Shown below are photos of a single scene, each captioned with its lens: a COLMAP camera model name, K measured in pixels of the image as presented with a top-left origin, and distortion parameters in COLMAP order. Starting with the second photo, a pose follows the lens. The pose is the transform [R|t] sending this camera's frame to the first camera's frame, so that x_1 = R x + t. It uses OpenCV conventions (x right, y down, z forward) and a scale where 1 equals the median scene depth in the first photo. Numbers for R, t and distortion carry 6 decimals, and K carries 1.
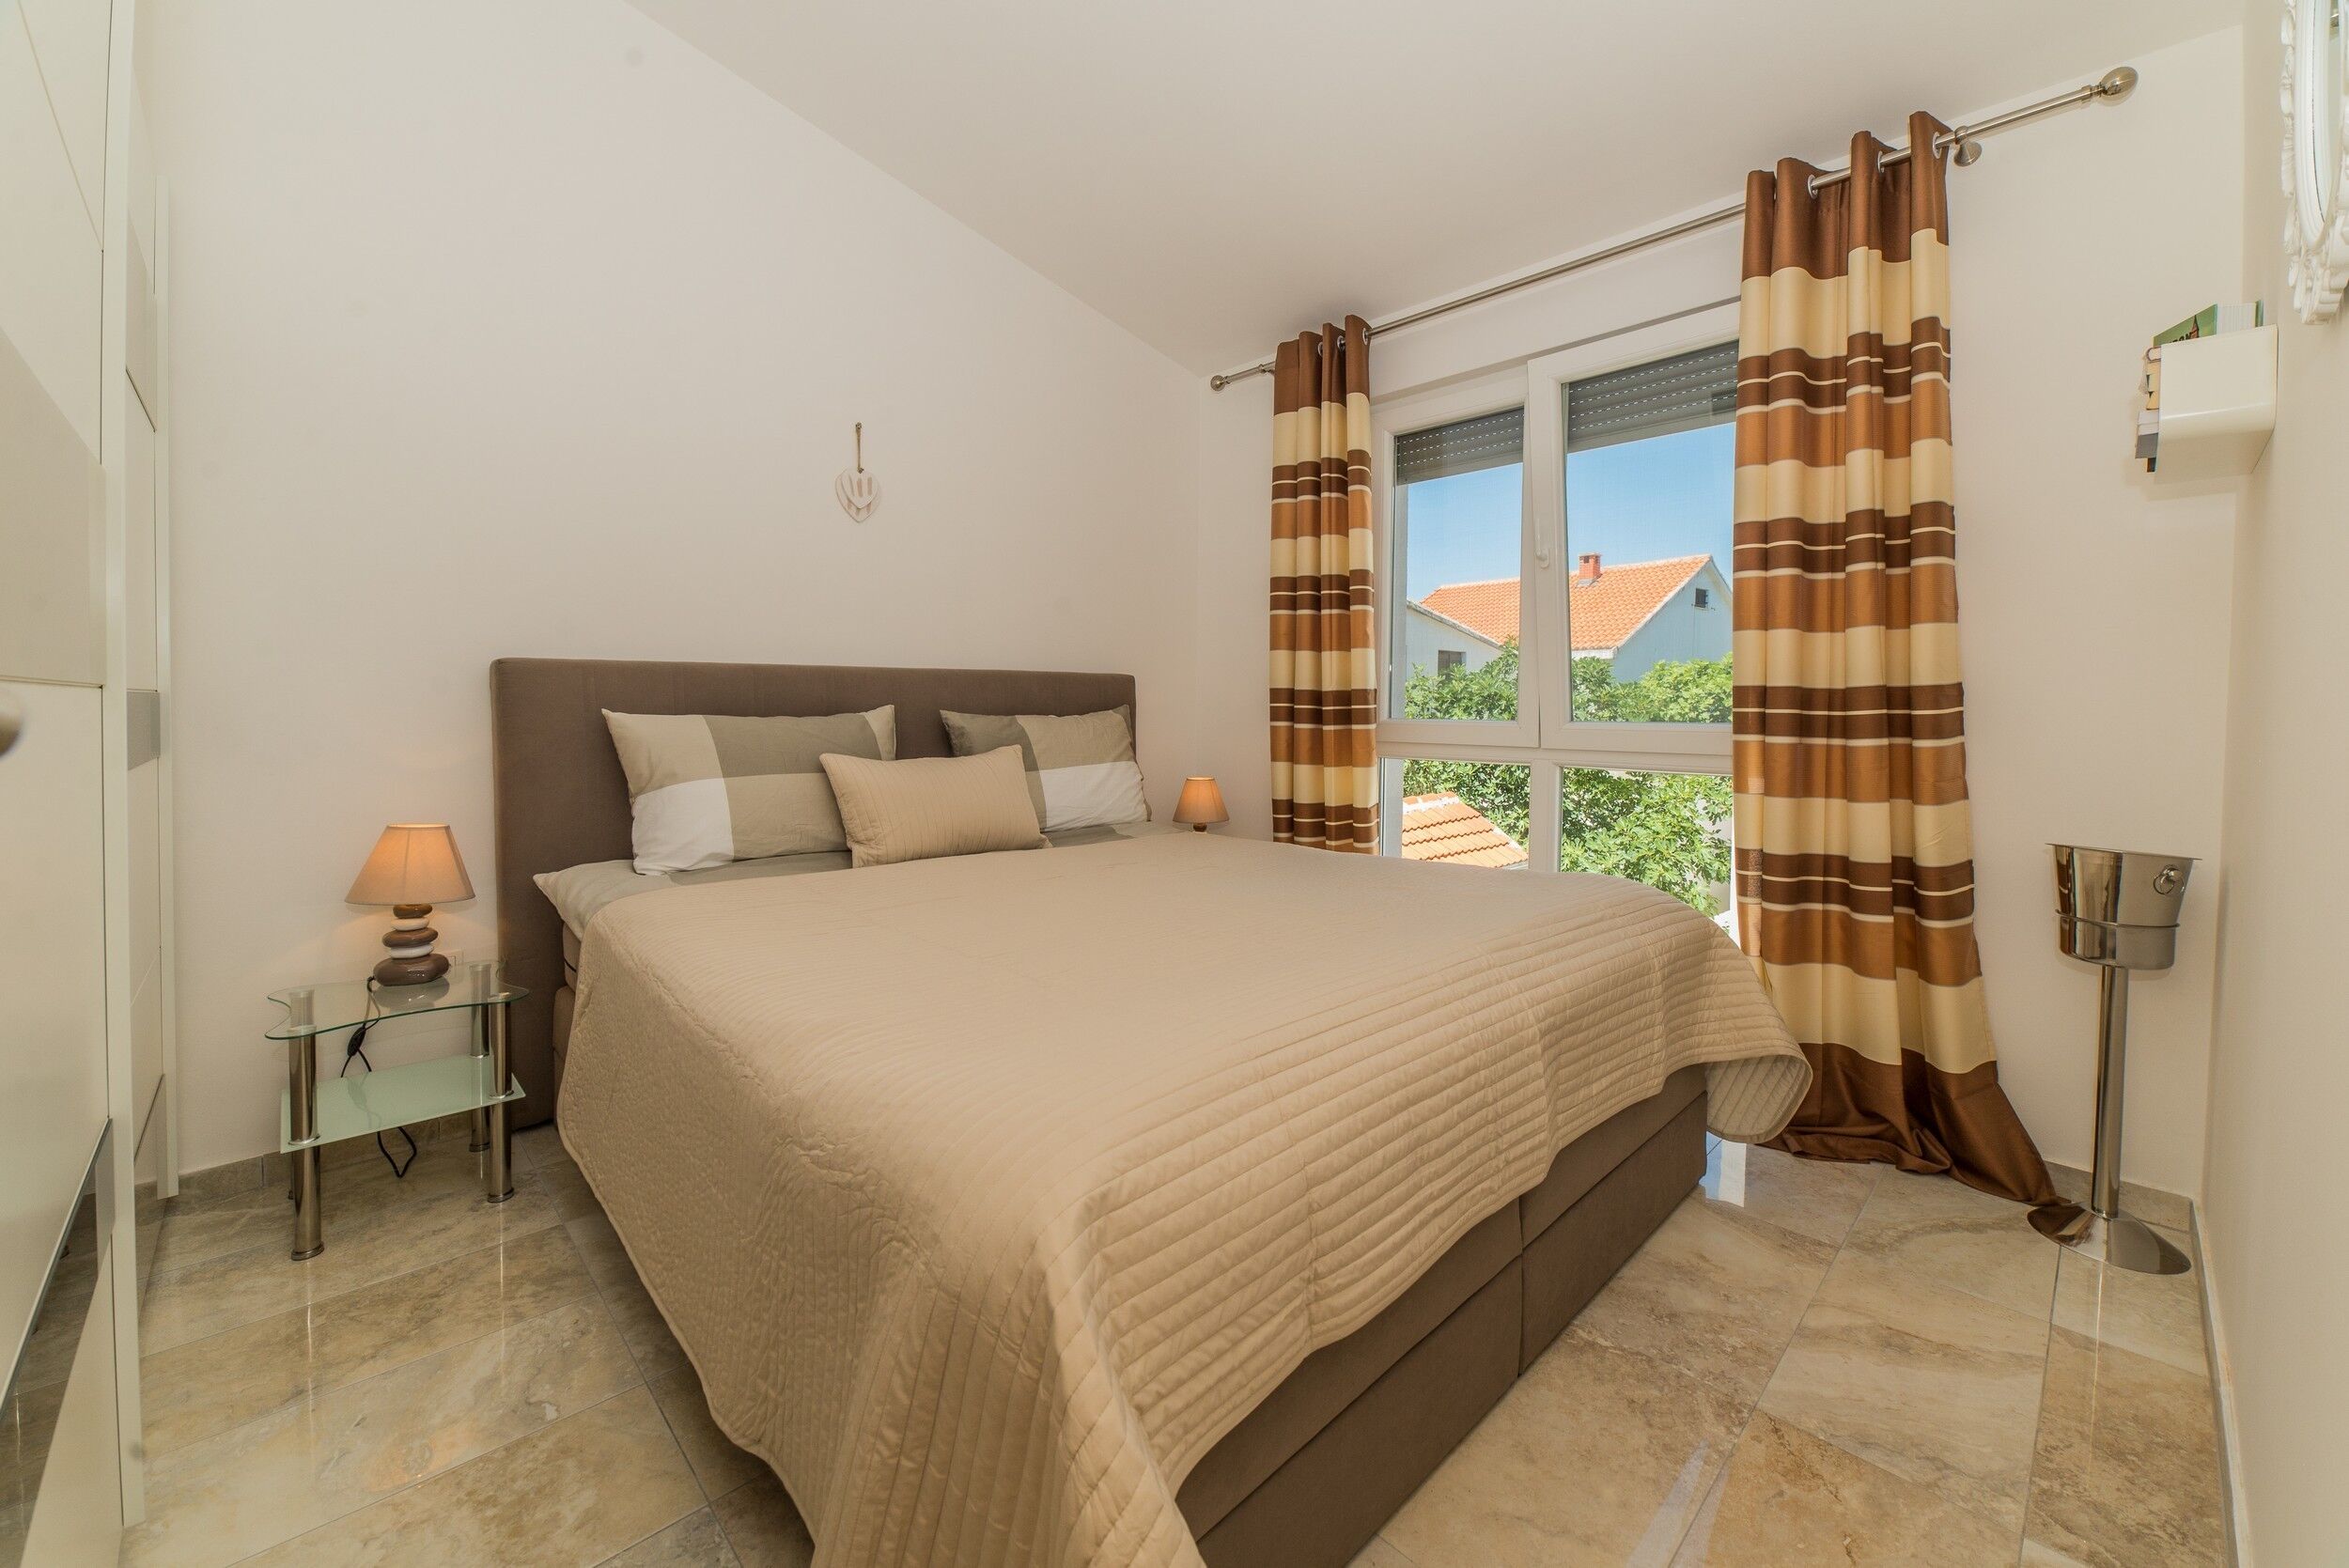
lens RADIAL K [[923.9, 0, 1178.5], [0, 923.9, 724.5], [0, 0, 1]] dist [0.000023, -0.000177]
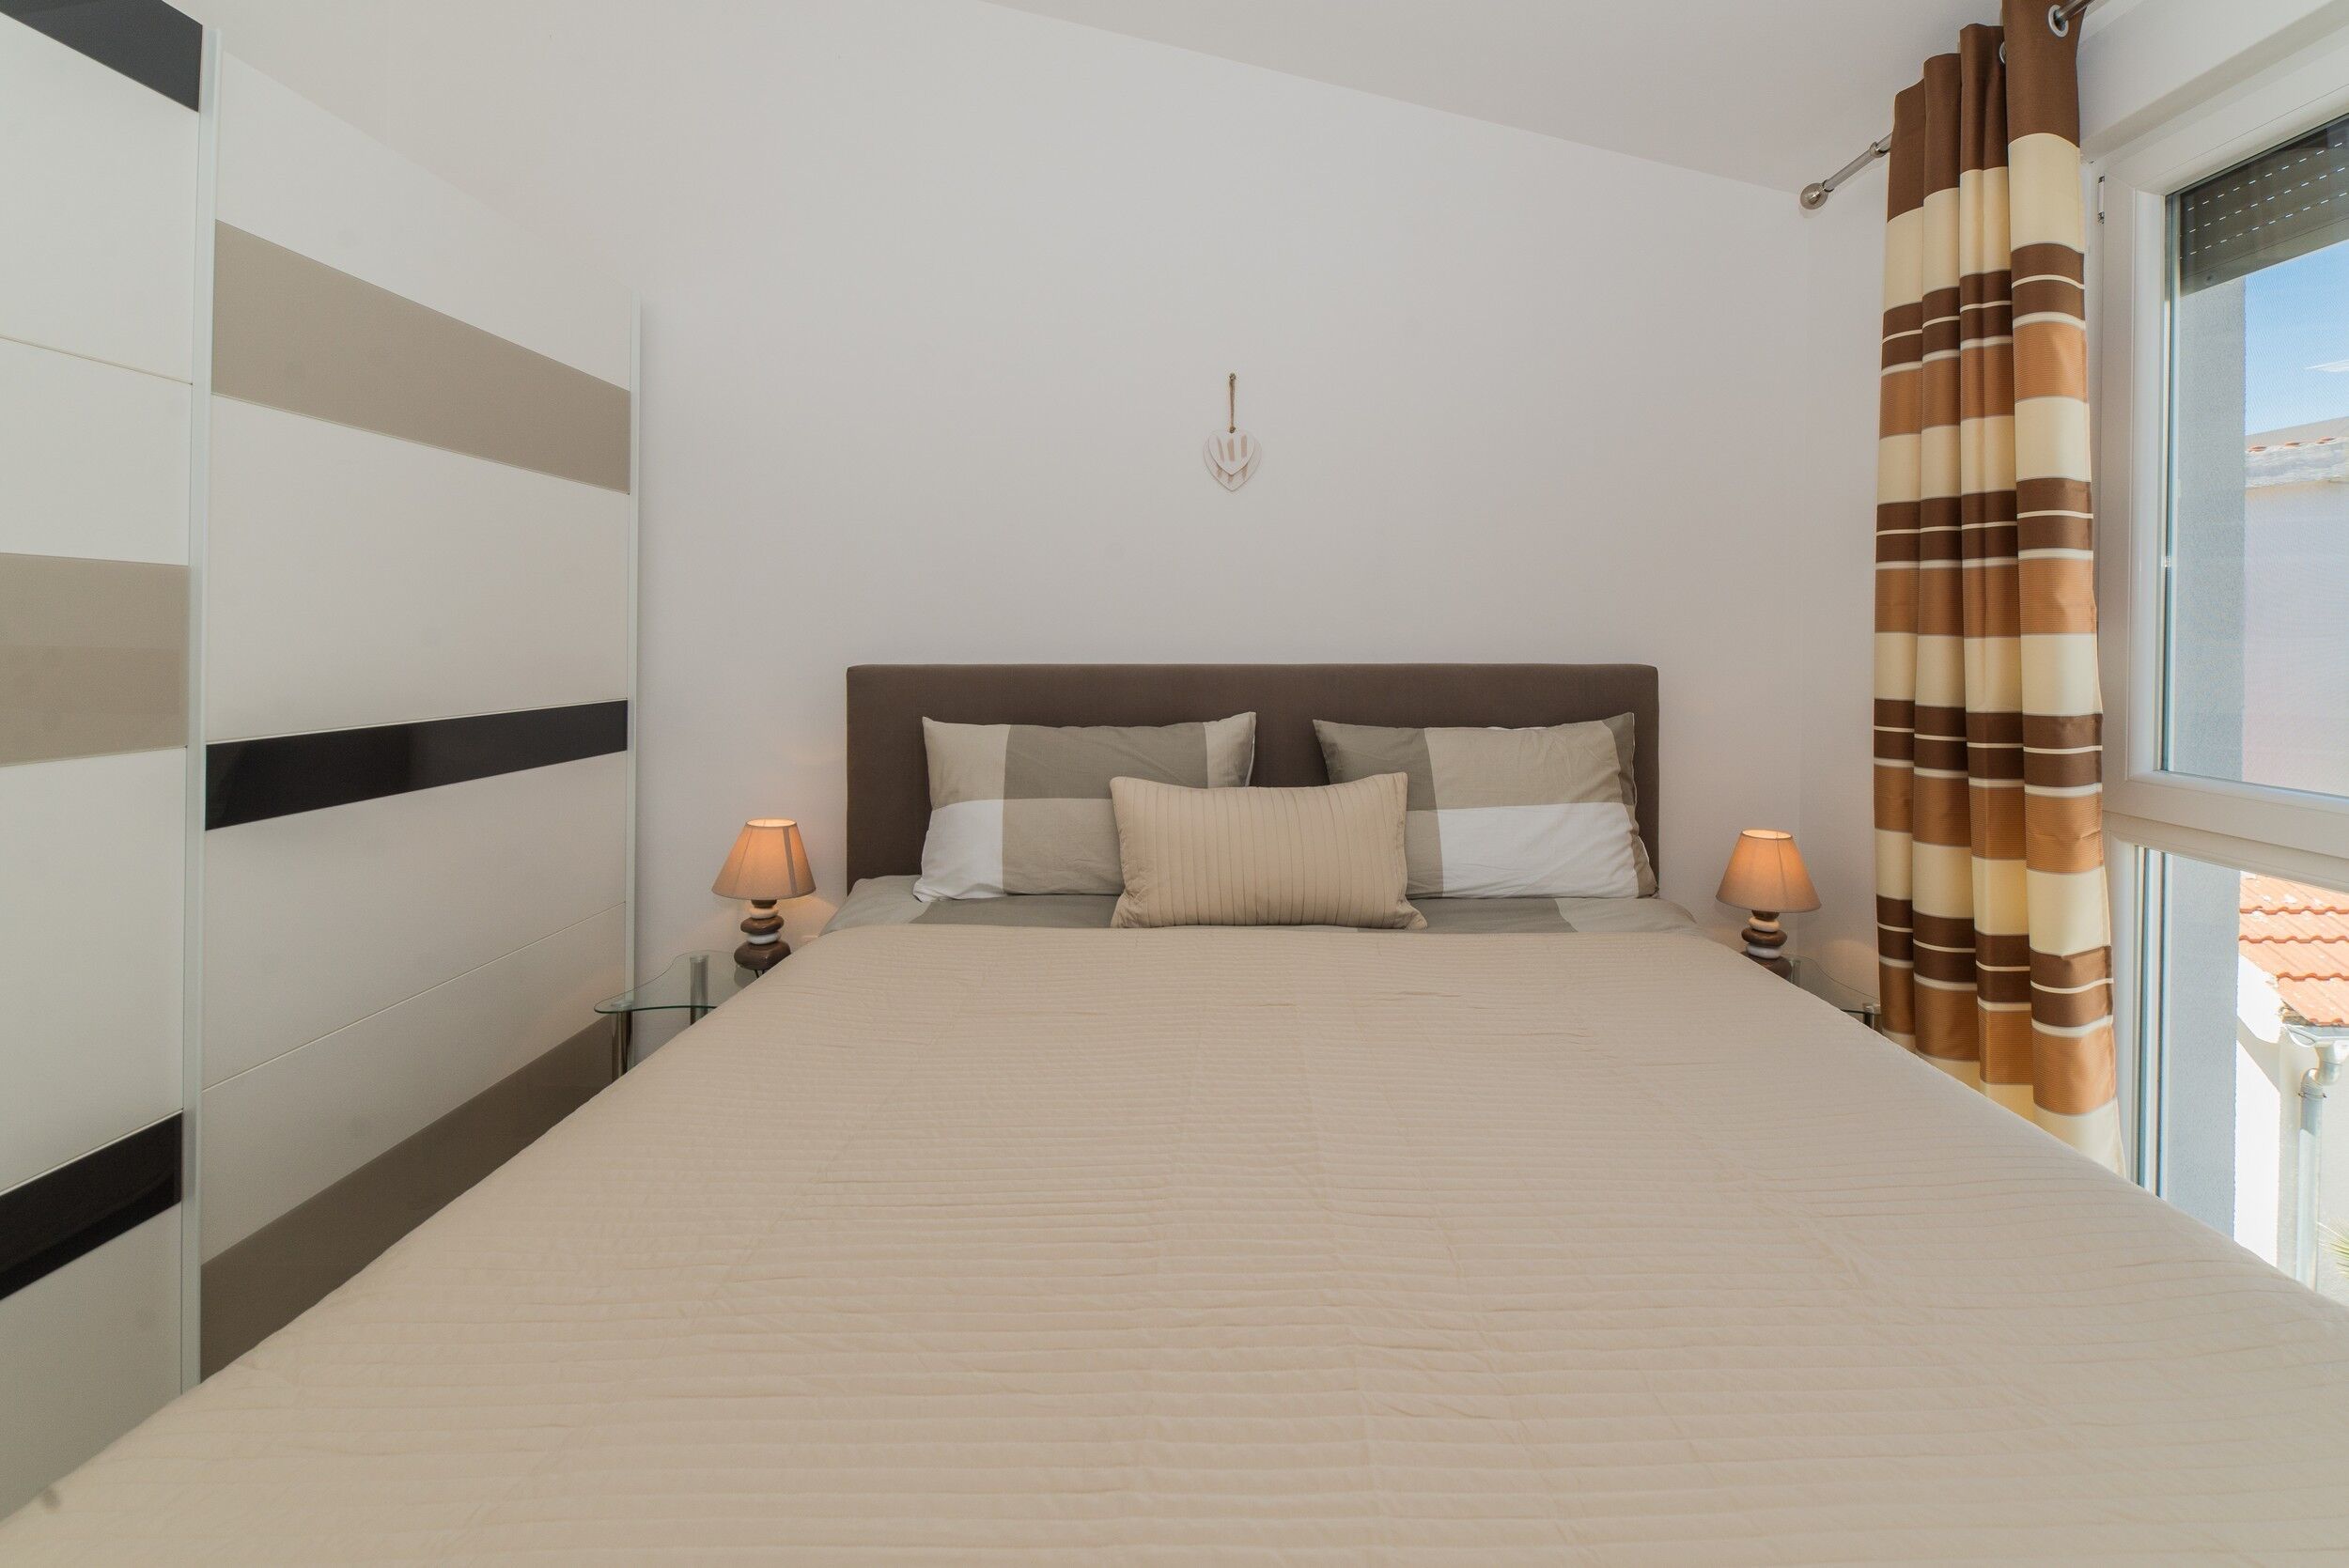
lens RADIAL K [[985.2, 0, 1181.4], [0, 985.2, 646.9], [0, 0, 1]] dist [-0.001098, -0.000269]
pose [[0.747836, 0.000647, -0.663884, 0.195922], [-0.020558, 0.999543, -0.022184, -0.052147], [0.663565, 0.030238, 0.747507, 0.279462]]
